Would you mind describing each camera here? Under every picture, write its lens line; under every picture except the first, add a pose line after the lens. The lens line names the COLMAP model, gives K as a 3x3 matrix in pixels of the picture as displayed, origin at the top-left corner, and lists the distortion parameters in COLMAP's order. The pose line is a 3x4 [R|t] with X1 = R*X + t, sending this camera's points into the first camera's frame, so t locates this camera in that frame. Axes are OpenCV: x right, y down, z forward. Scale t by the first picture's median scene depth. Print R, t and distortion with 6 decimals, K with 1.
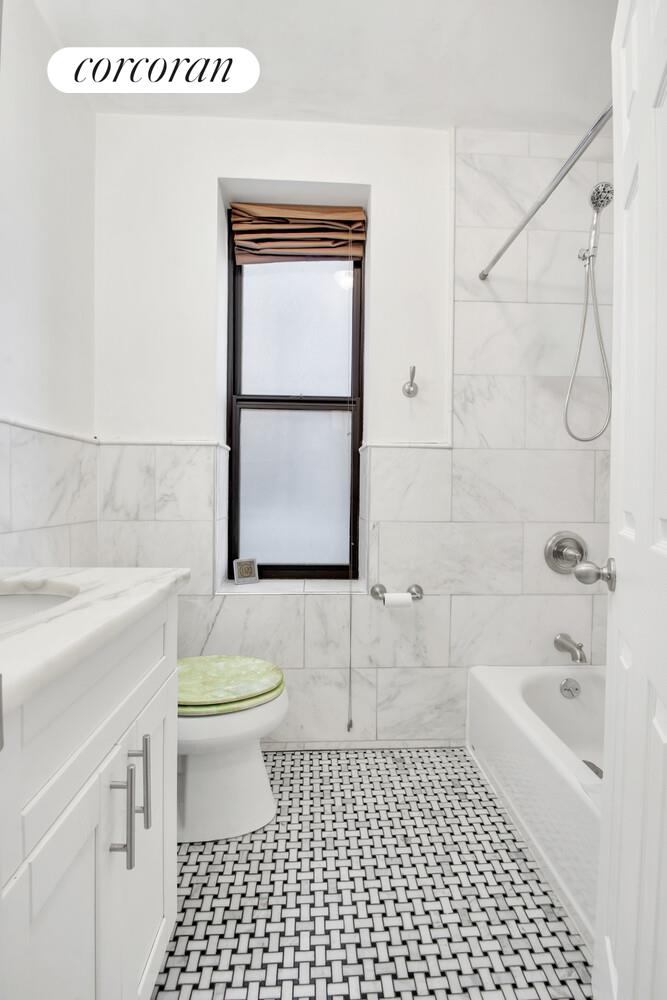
lens RADIAL K [[442.2, 0, 332.3], [0, 442.2, 498.0], [0, 0, 1]] dist [-0.002026, -0.000102]
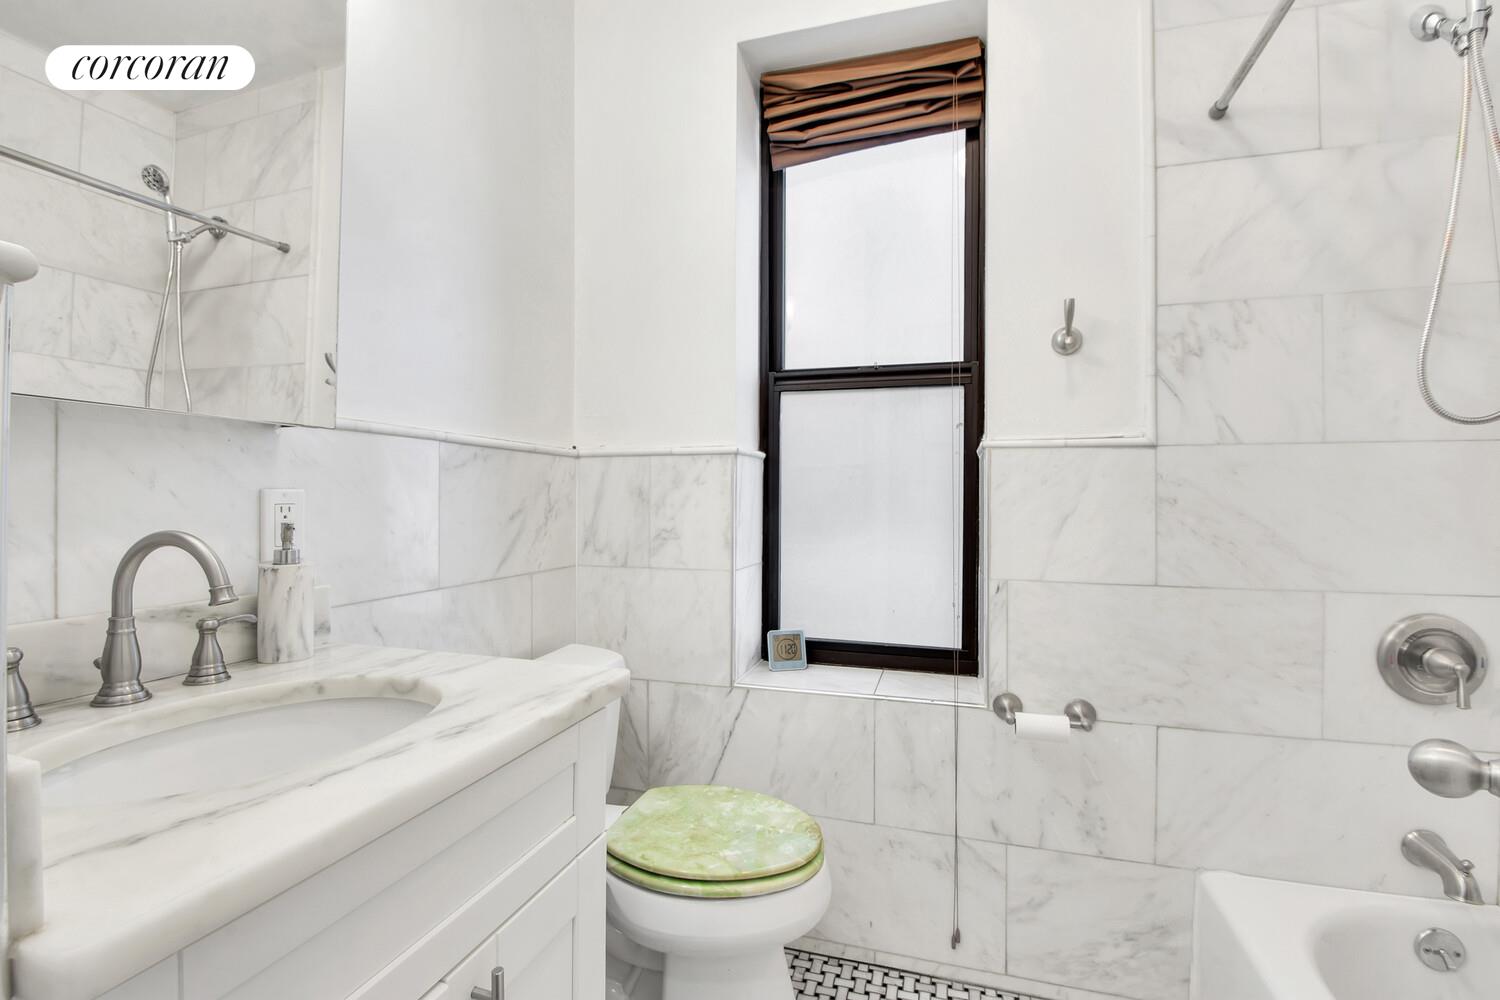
lens RADIAL K [[664.0, 0, 752.6], [0, 664.0, 495.7], [0, 0, 1]] dist [0.002946, -0.012435]
pose [[0.941876, -0.007482, -0.335877, 0.083742], [-0.000248, 0.999736, -0.022967, -0.034493], [0.335961, 0.021716, 0.941626, 0.097545]]
